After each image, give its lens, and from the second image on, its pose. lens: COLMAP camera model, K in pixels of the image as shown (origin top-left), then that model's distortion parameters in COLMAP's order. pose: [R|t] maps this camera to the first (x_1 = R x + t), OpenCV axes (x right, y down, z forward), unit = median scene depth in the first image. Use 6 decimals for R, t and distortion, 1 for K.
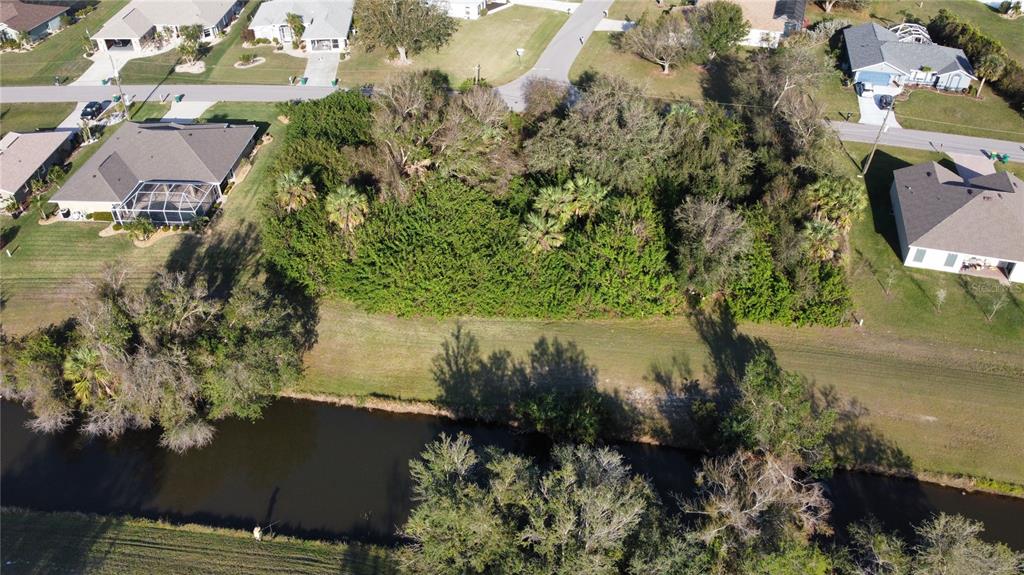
lens RADIAL K [[742.9, 0, 511.7], [0, 742.9, 286.4], [0, 0, 1]] dist [-0.002974, -0.005137]
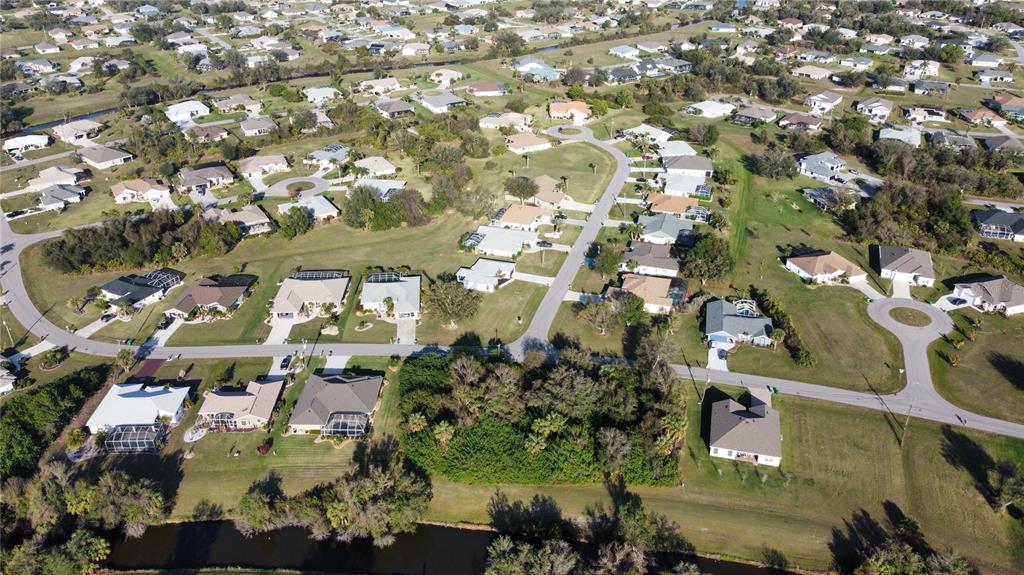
lens RADIAL K [[742.9, 0, 513.9], [0, 742.9, 290.0], [0, 0, 1]] dist [-0.002974, -0.005137]
pose [[0.999755, -0.004907, 0.021597, -0.063371], [0.008596, 0.984674, -0.174194, -0.129466], [-0.020411, 0.174337, 0.984475, -1.139696]]
